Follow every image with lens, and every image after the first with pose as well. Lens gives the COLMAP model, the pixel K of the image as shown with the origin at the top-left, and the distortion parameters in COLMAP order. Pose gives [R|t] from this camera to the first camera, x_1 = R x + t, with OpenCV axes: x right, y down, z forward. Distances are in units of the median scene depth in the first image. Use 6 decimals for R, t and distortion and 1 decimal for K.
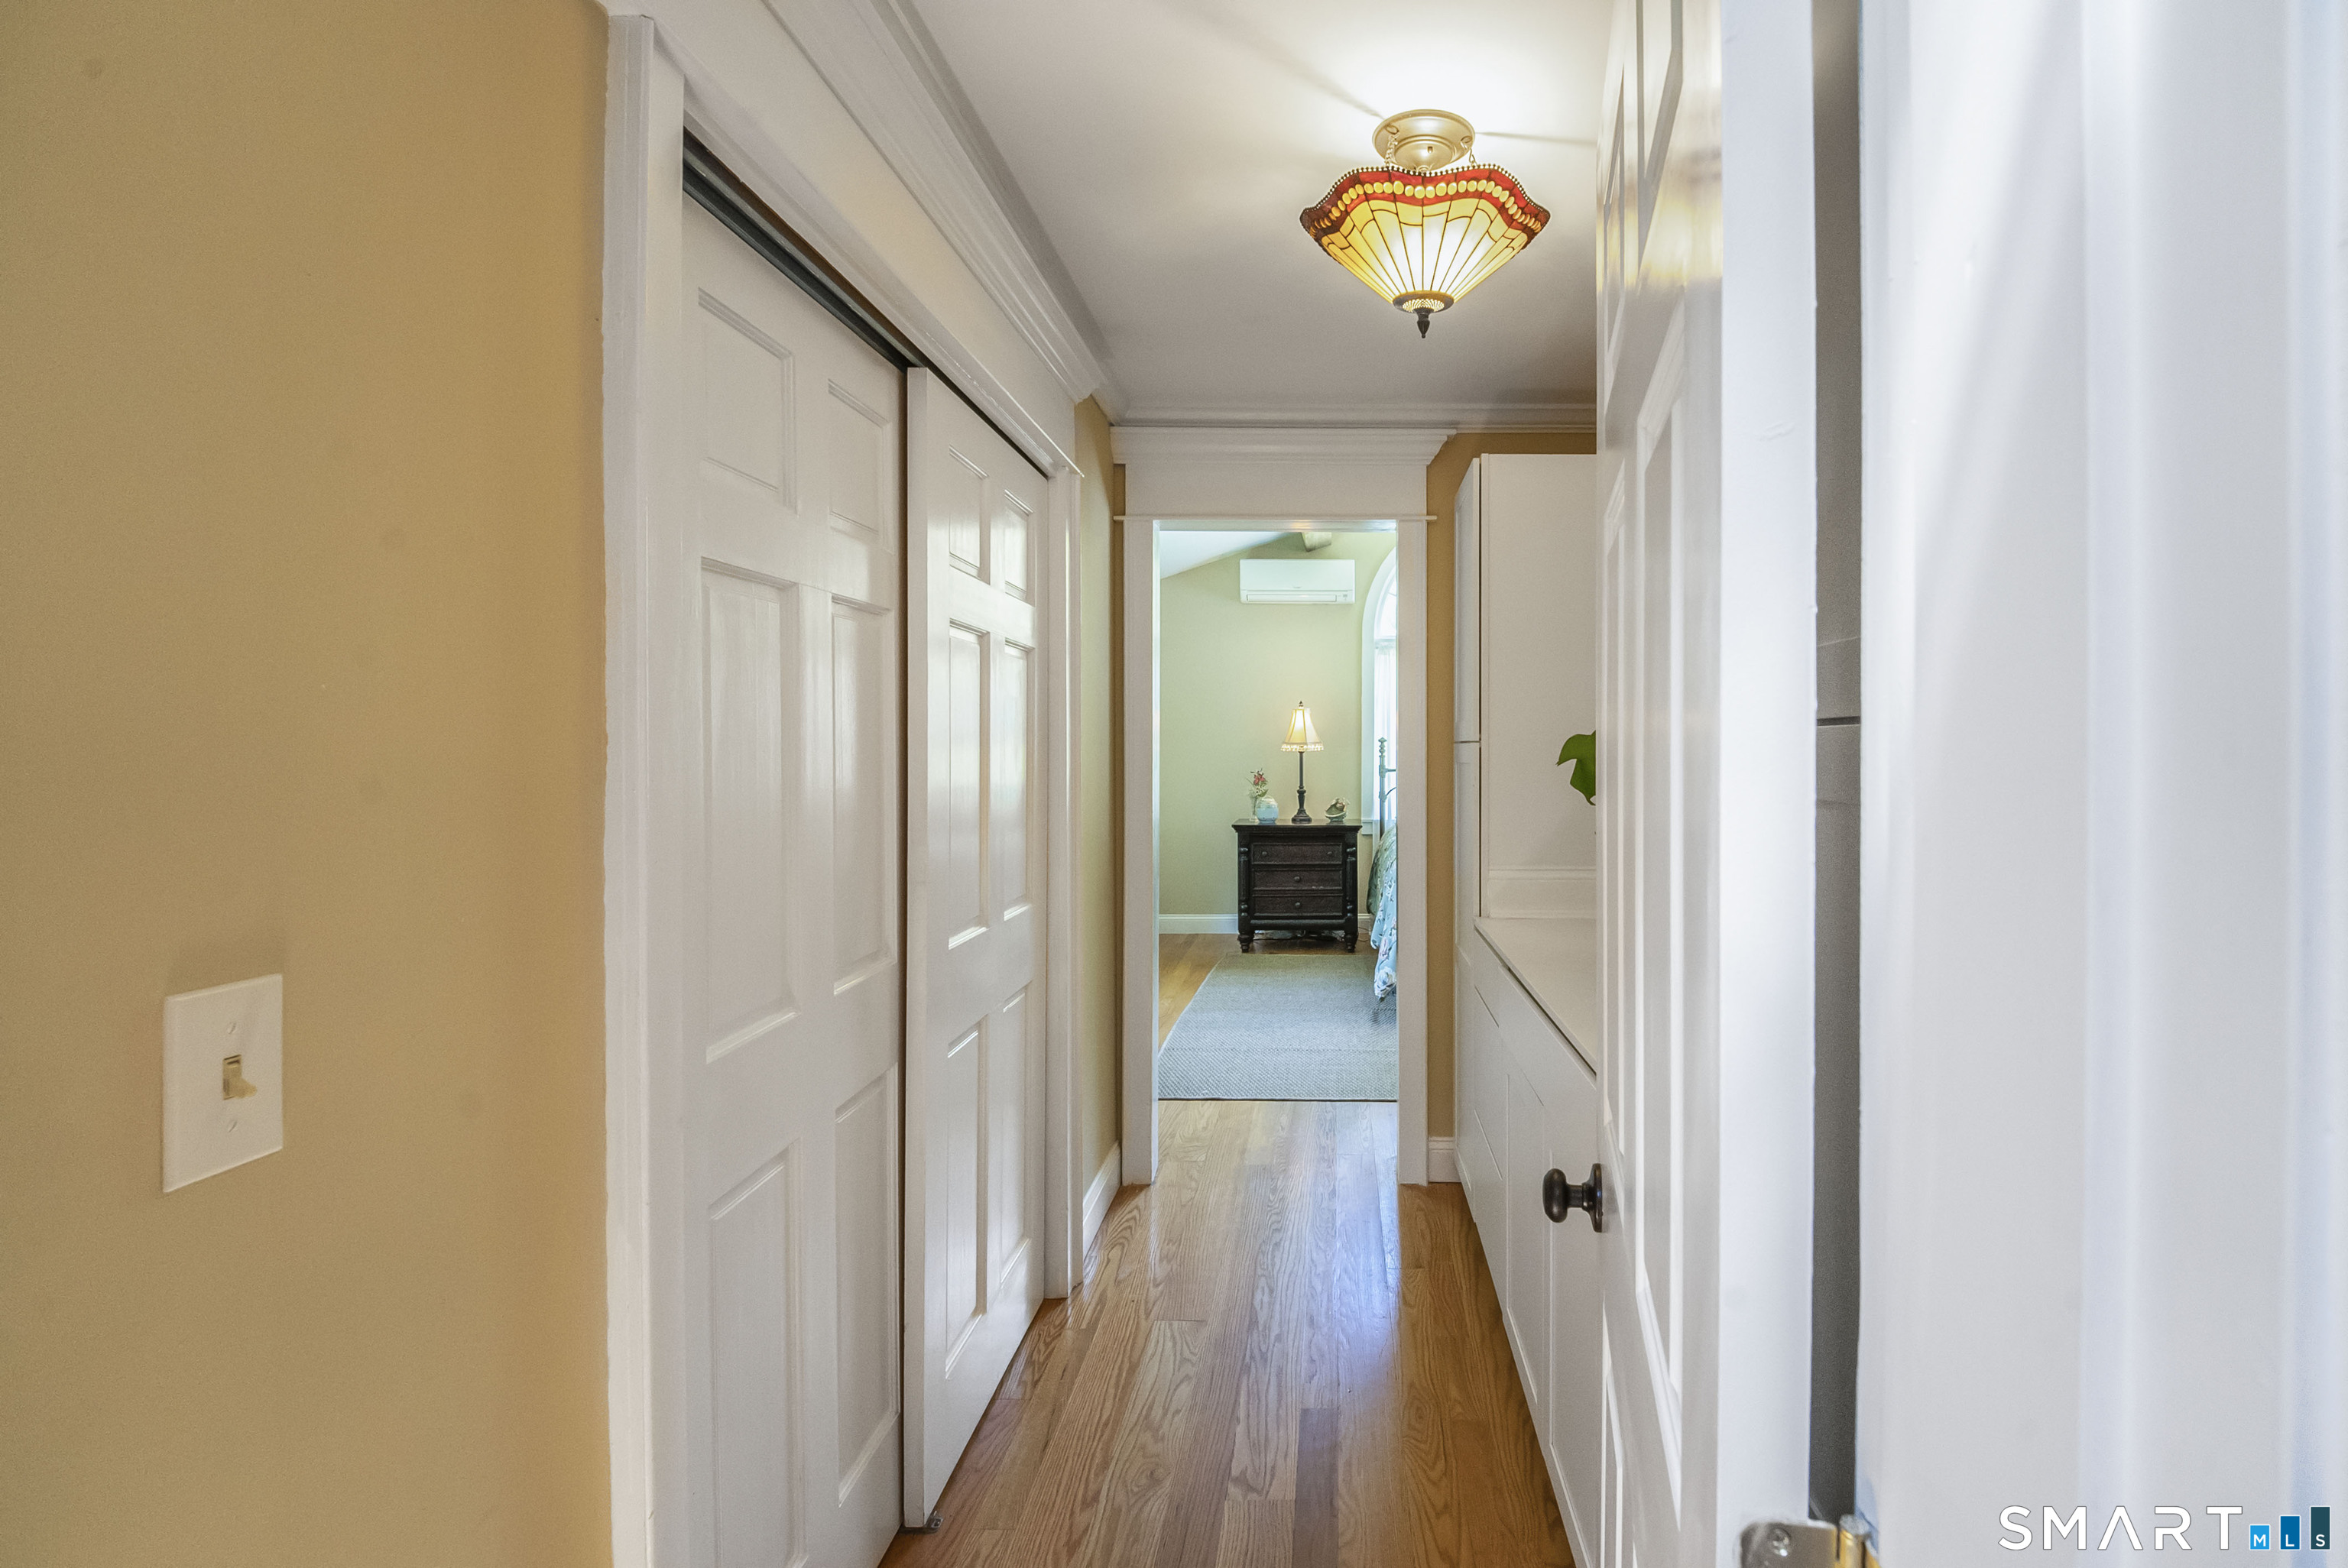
lens RADIAL K [[999.2, 0, 1168.1], [0, 999.2, 720.0], [0, 0, 1]] dist [-0.000156, -0.000023]
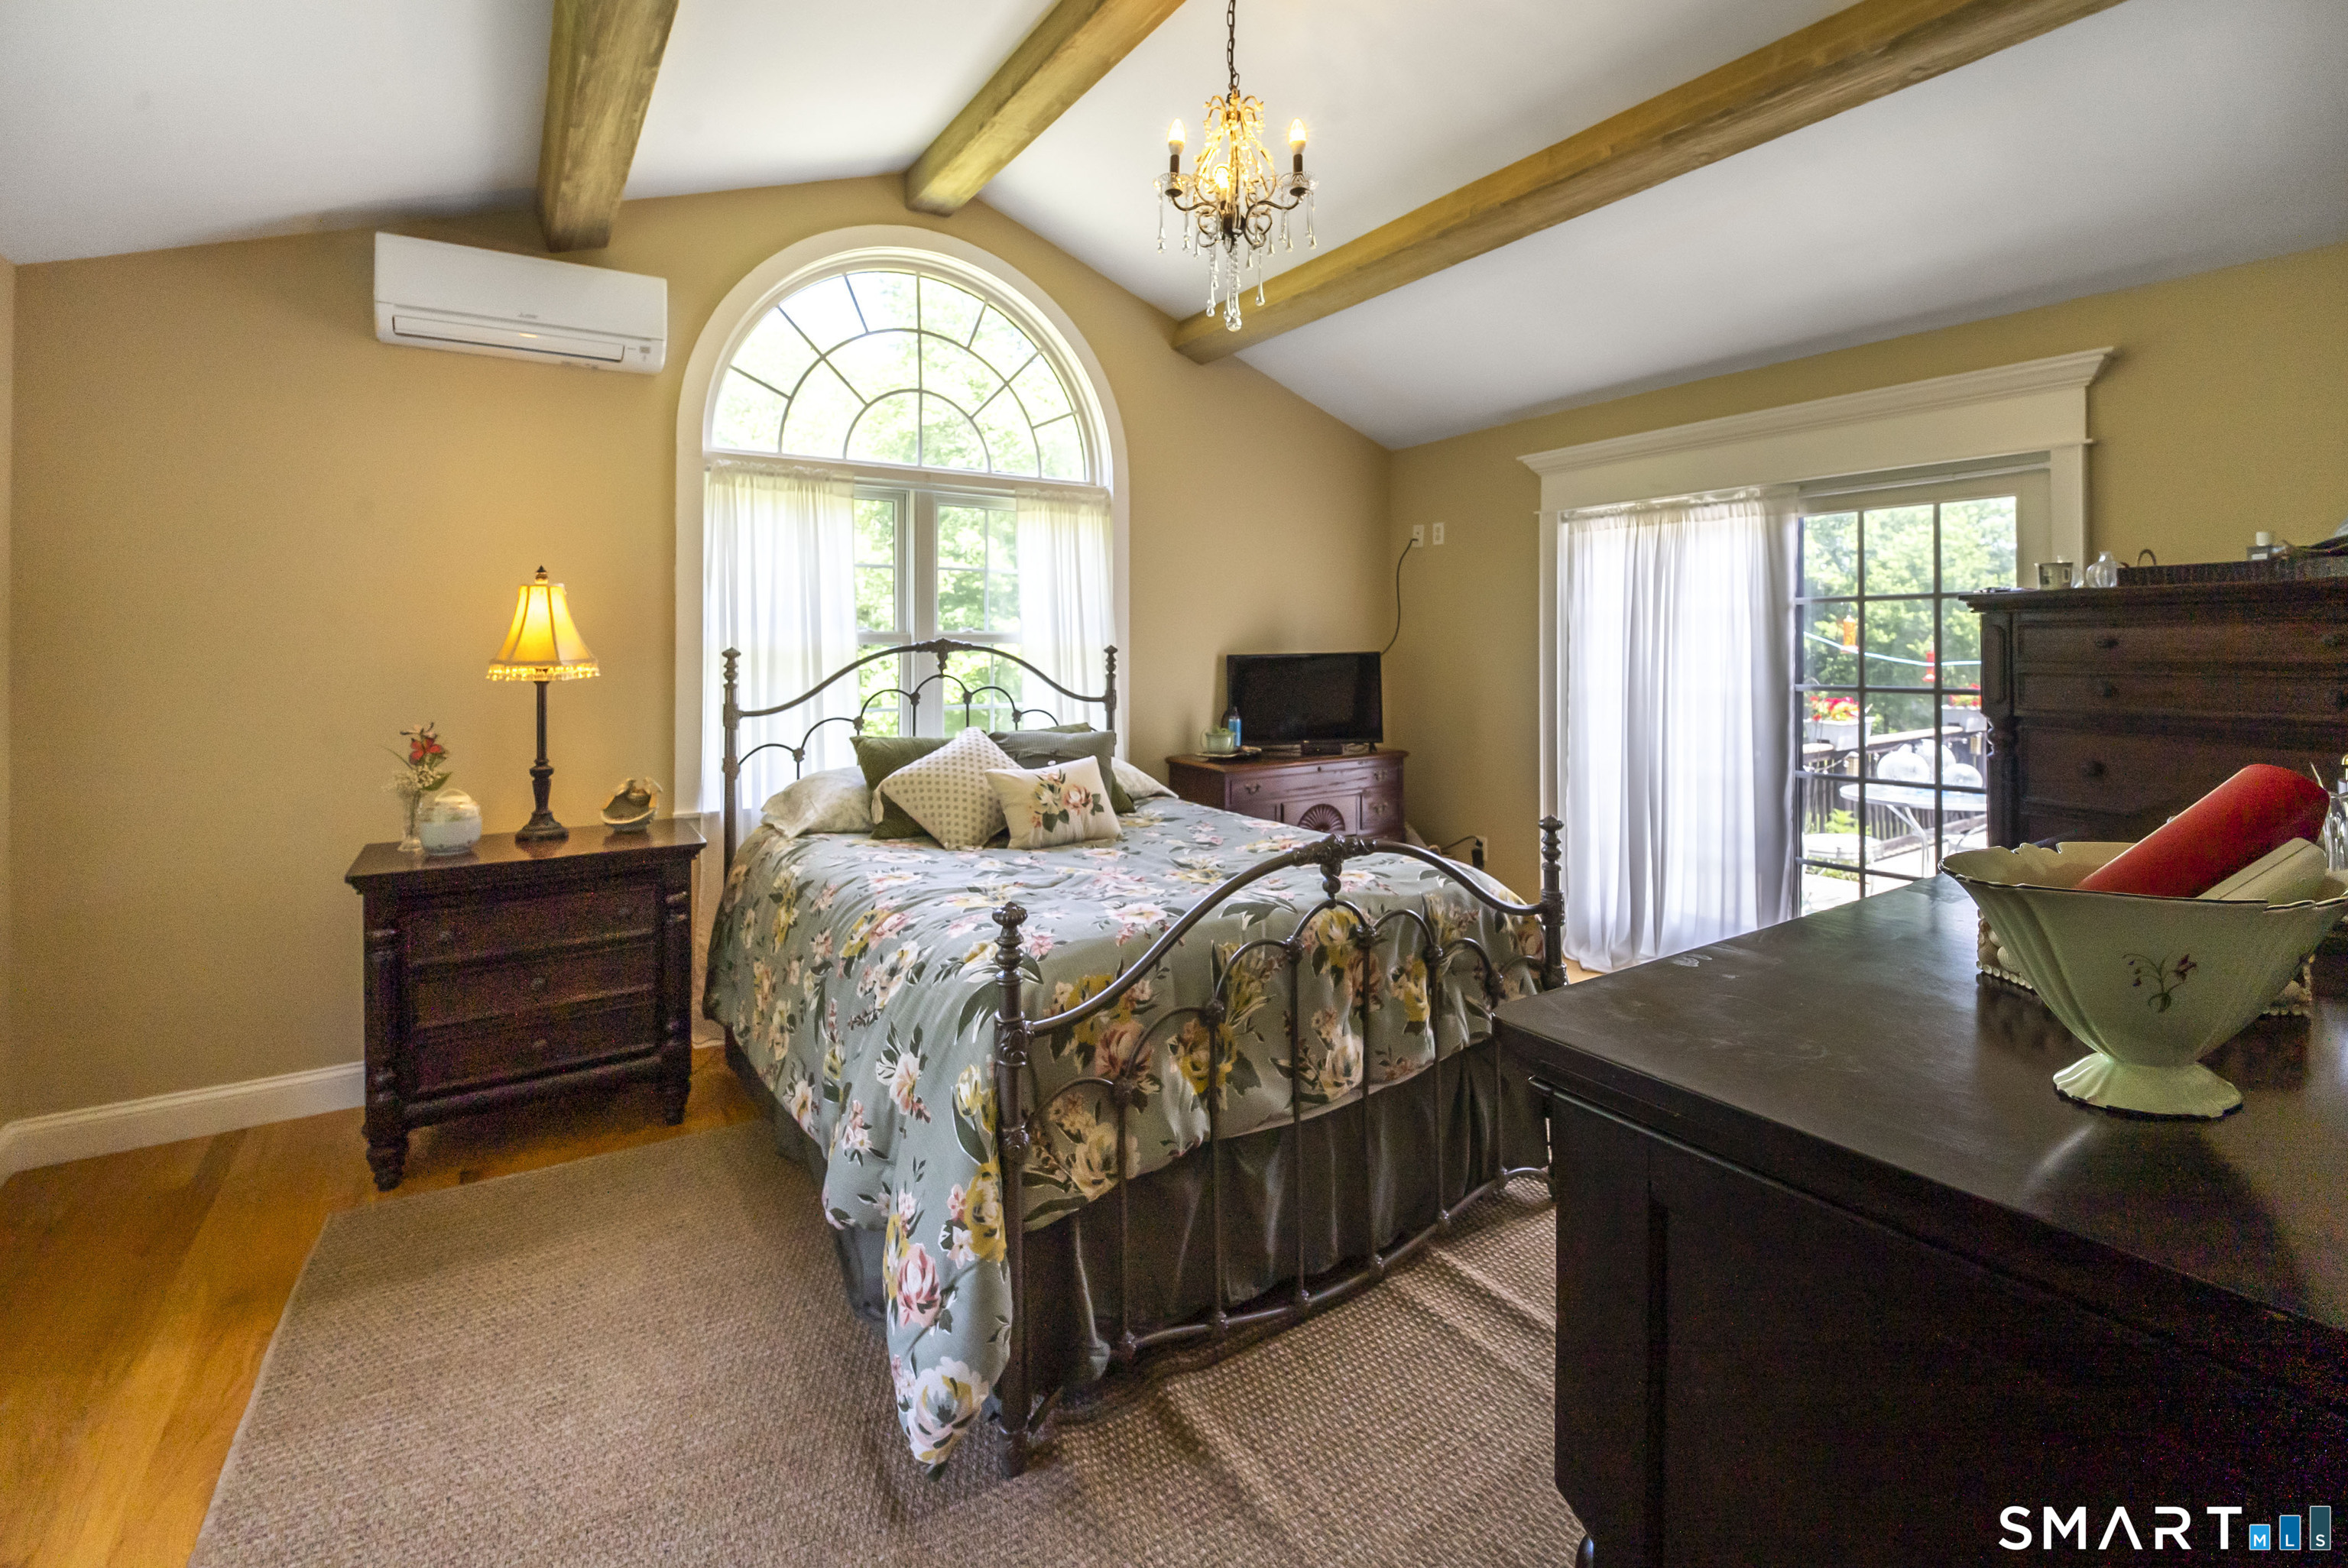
lens RADIAL K [[1036.8, 0, 1168.1], [0, 1036.8, 626.3], [0, 0, 1]] dist [-0.014917, -0.000126]
pose [[0.744116, 0.001698, 0.668048, 0.035231], [-0.001024, 0.999998, -0.001401, 0.007824], [-0.668050, 0.000358, 0.744117, 0.479224]]
